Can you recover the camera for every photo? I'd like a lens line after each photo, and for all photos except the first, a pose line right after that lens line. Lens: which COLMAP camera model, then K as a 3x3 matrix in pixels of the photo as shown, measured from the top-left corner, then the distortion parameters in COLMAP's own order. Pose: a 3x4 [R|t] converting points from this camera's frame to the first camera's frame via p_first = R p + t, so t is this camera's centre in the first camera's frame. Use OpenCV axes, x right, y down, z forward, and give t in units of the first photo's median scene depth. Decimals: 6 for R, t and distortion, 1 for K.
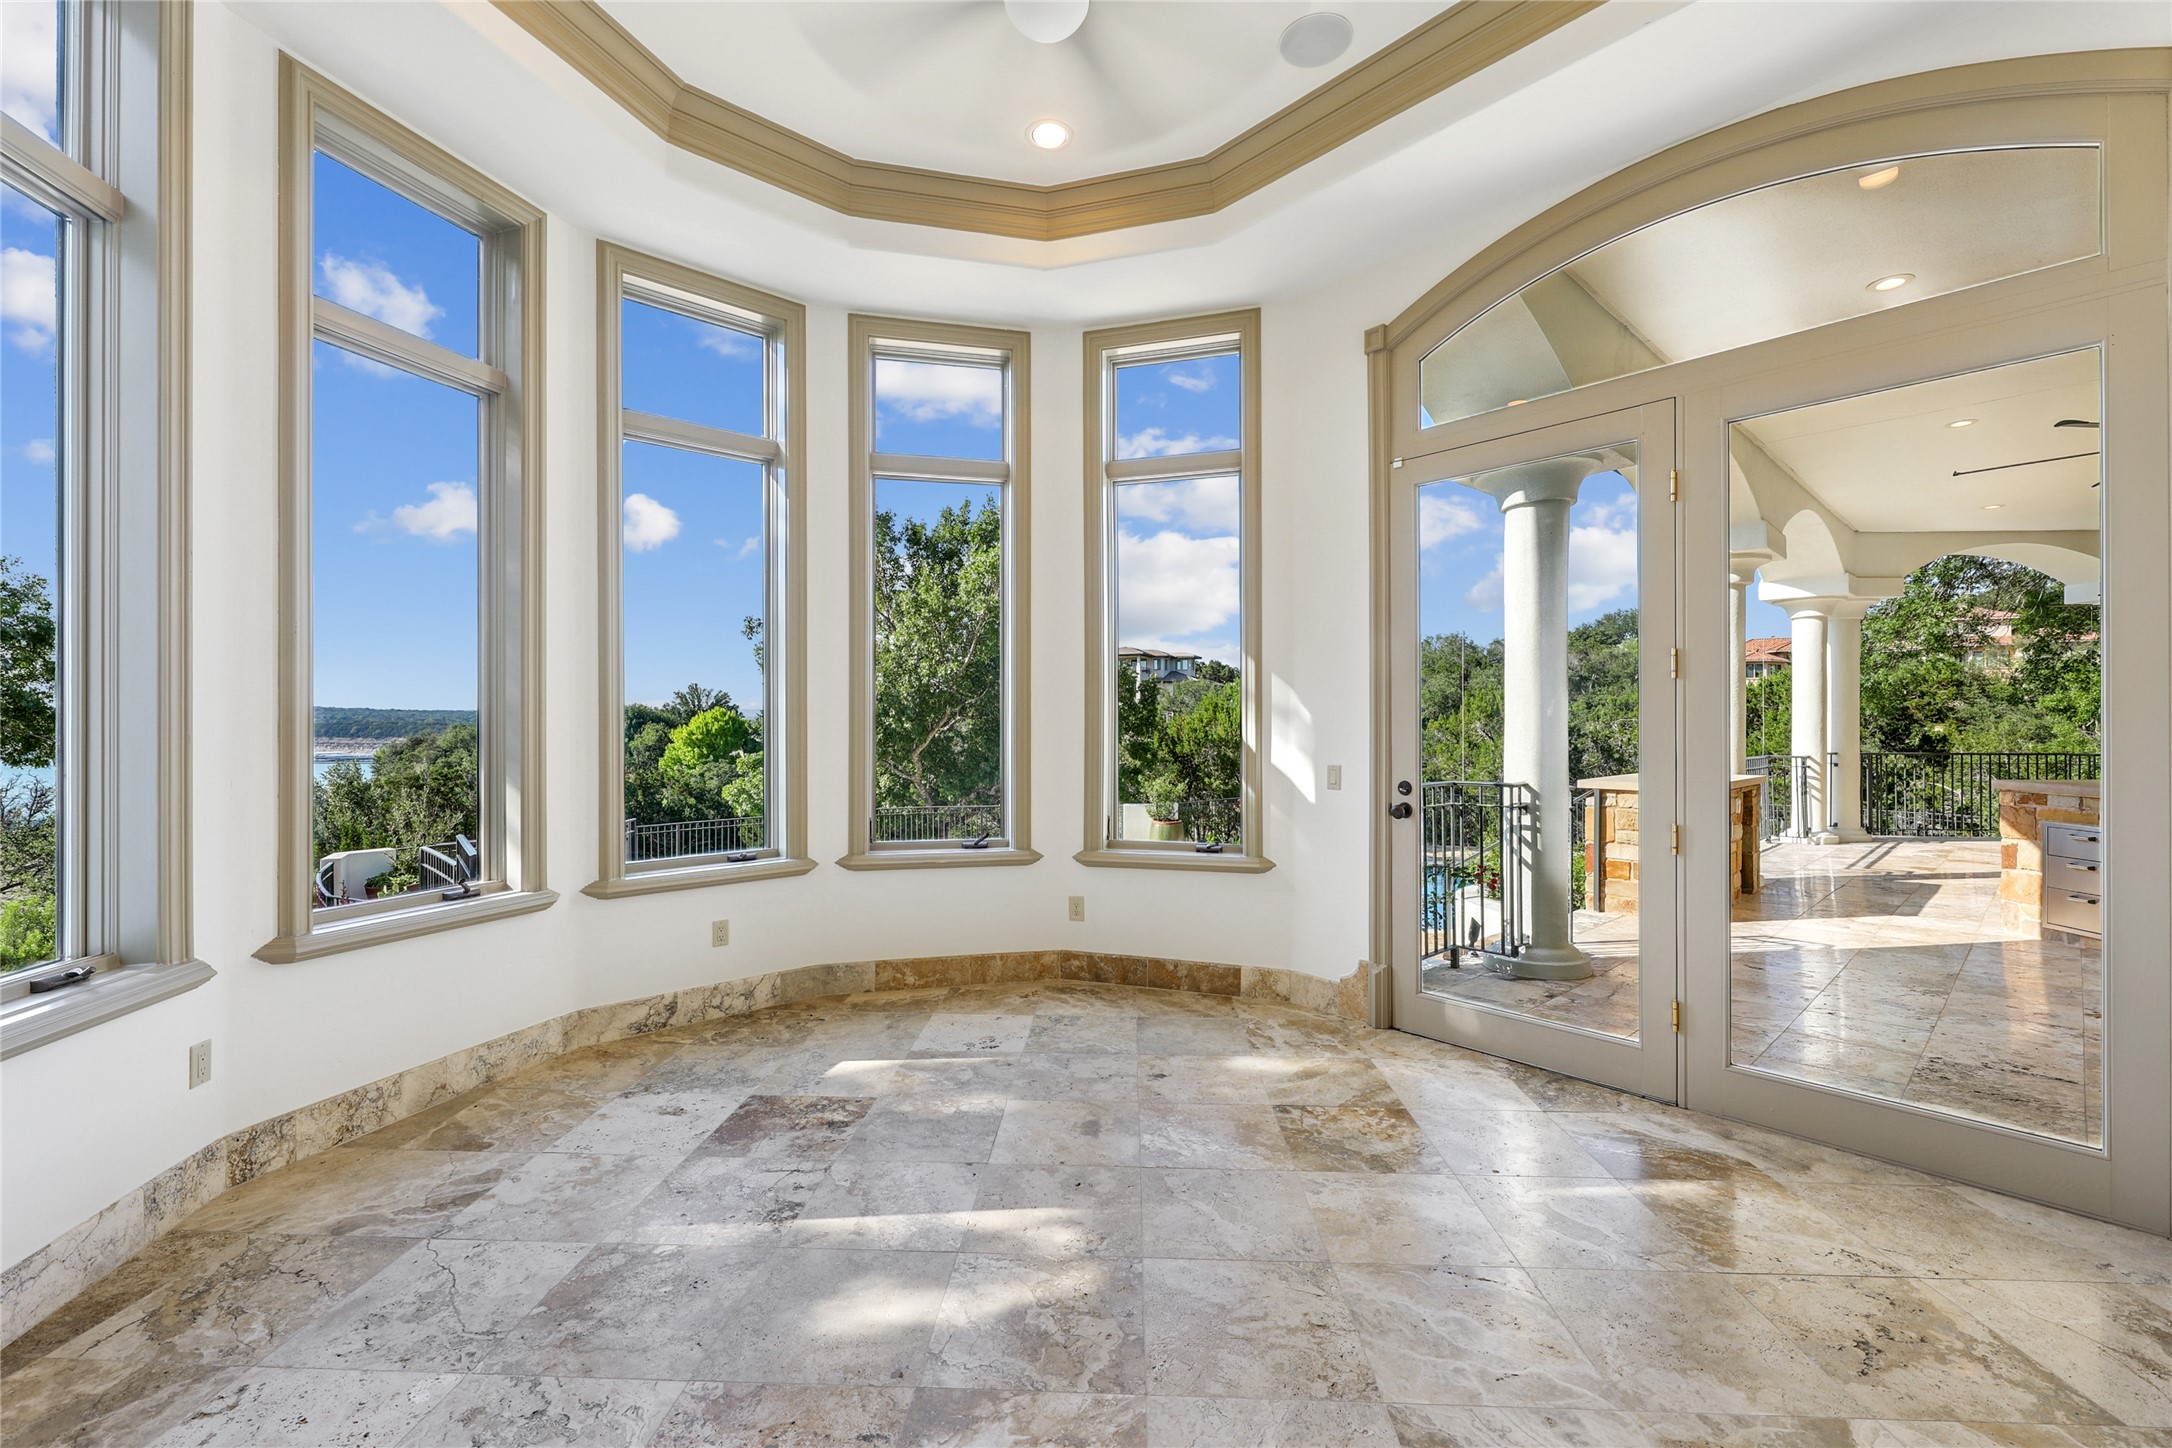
lens RADIAL K [[917.9, 0, 1089.0], [0, 917.9, 727.5], [0, 0, 1]] dist [-0.000804, -0.000014]
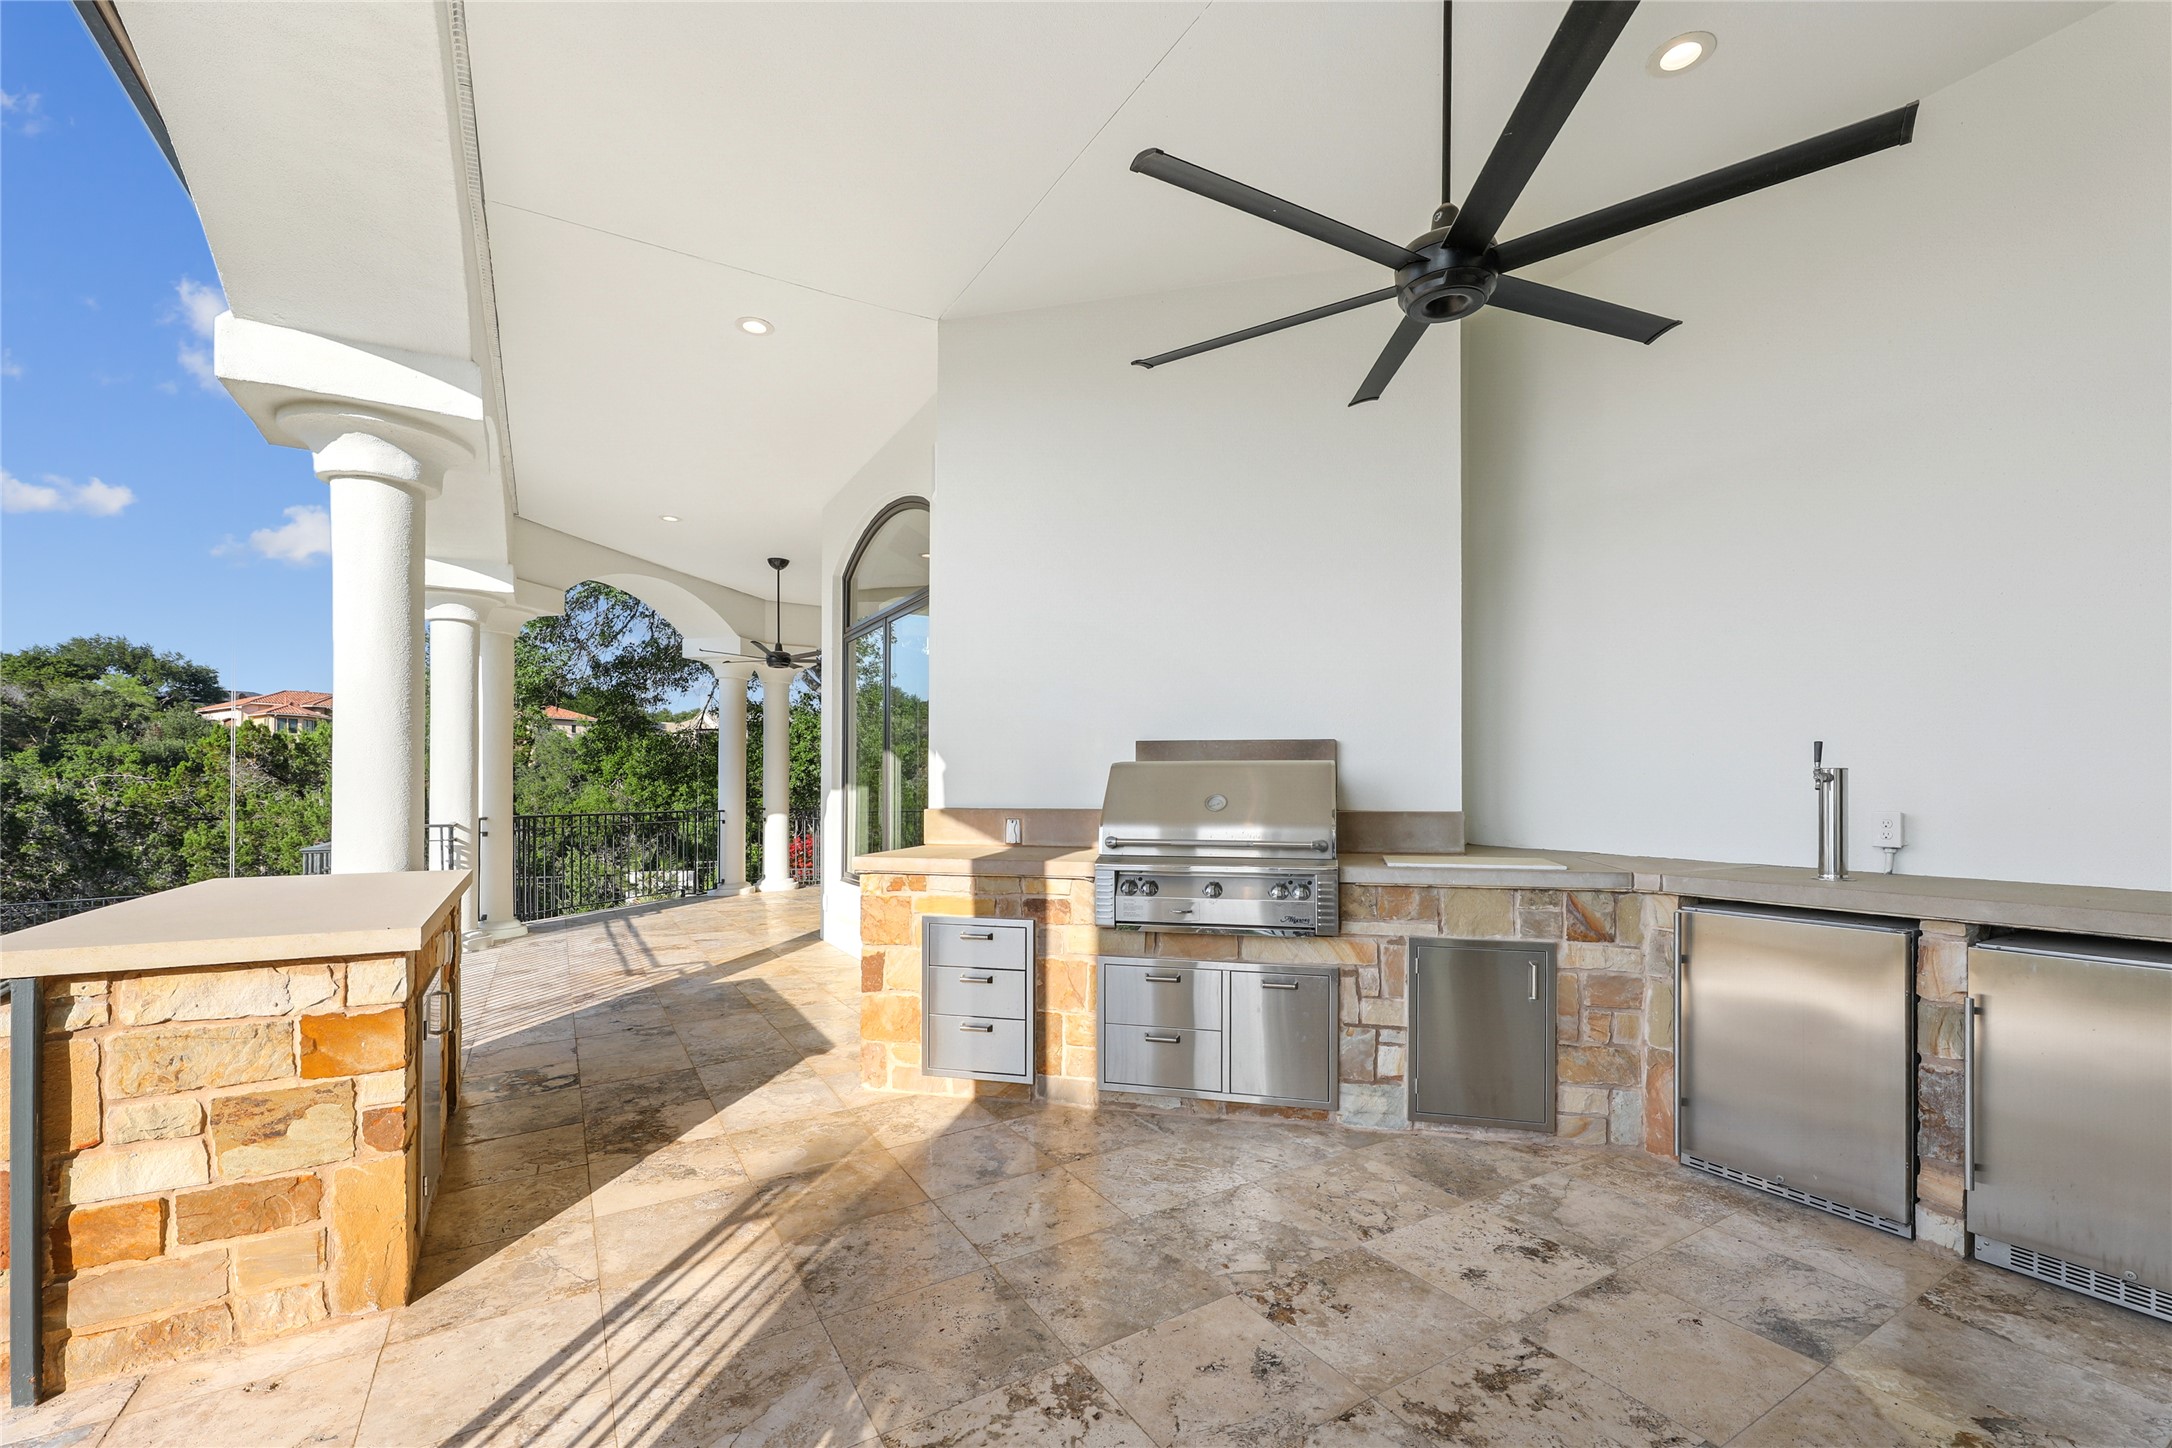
lens RADIAL K [[921.8, 0, 1086.2], [0, 921.8, 789.7], [0, 0, 1]] dist [-0.001146, -0.000323]
pose [[0.223395, 0.001257, 0.974727, 0.205353], [-0.001864, 0.999998, -0.000863, 0.005680], [-0.974726, -0.001624, 0.223396, 0.362699]]
